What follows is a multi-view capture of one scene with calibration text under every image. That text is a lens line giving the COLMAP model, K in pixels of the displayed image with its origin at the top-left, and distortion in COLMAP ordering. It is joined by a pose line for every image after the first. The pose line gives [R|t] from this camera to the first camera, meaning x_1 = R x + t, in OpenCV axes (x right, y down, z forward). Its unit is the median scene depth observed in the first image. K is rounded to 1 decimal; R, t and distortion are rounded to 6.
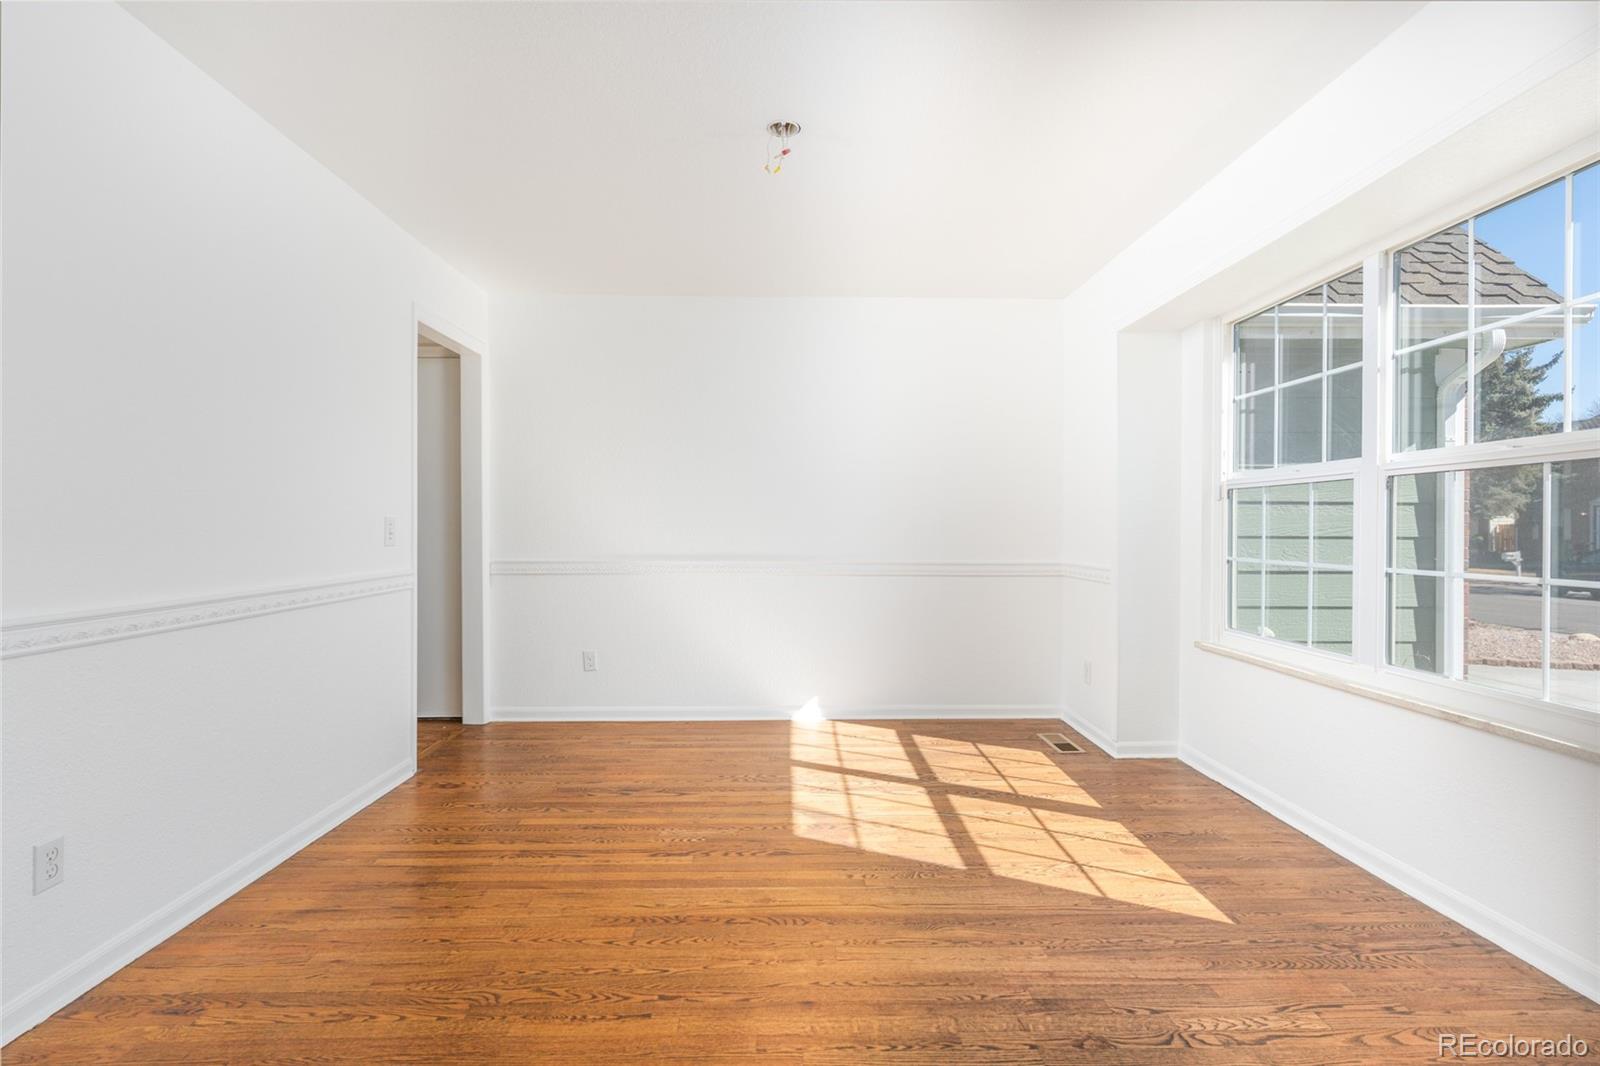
lens RADIAL K [[759.1, 0, 801.5], [0, 759.1, 531.1], [0, 0, 1]] dist [0.005176, -0.000453]
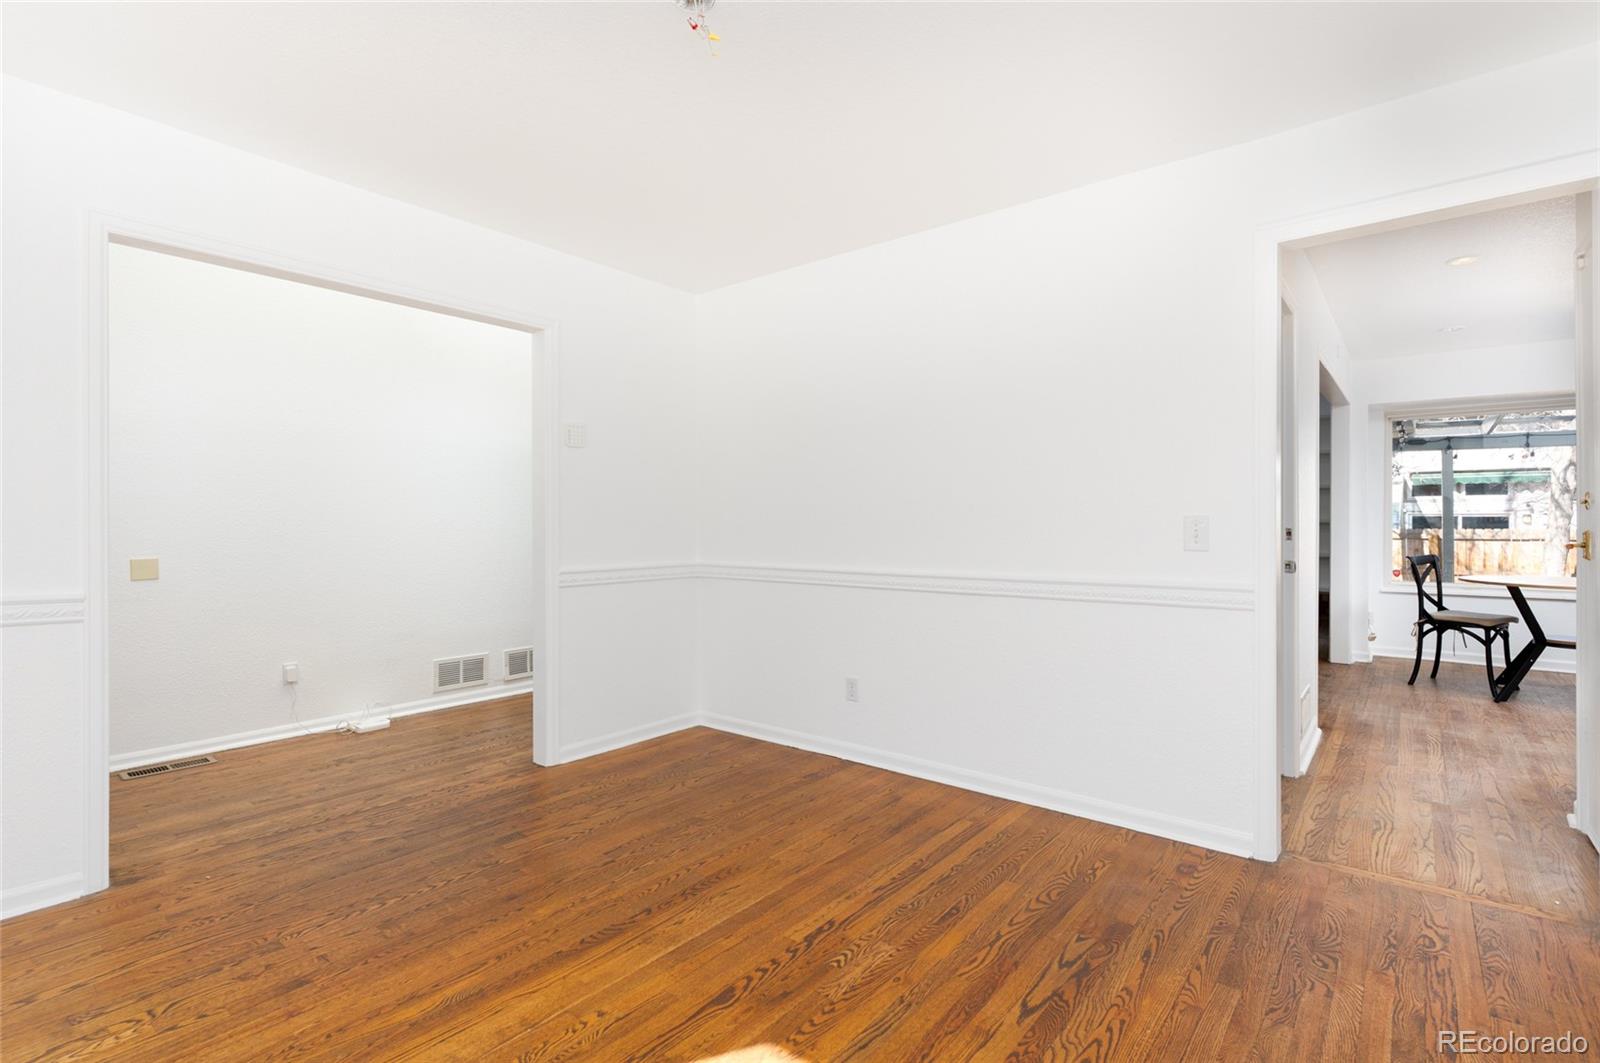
lens RADIAL K [[759.1, 0, 797.4], [0, 759.1, 521.7], [0, 0, 1]] dist [0.005176, -0.000453]
pose [[-0.654055, -0.003371, -0.756440, 0.539018], [-0.003891, 0.999992, -0.001092, -0.013455], [0.756437, 0.002229, -0.654063, 1.776000]]
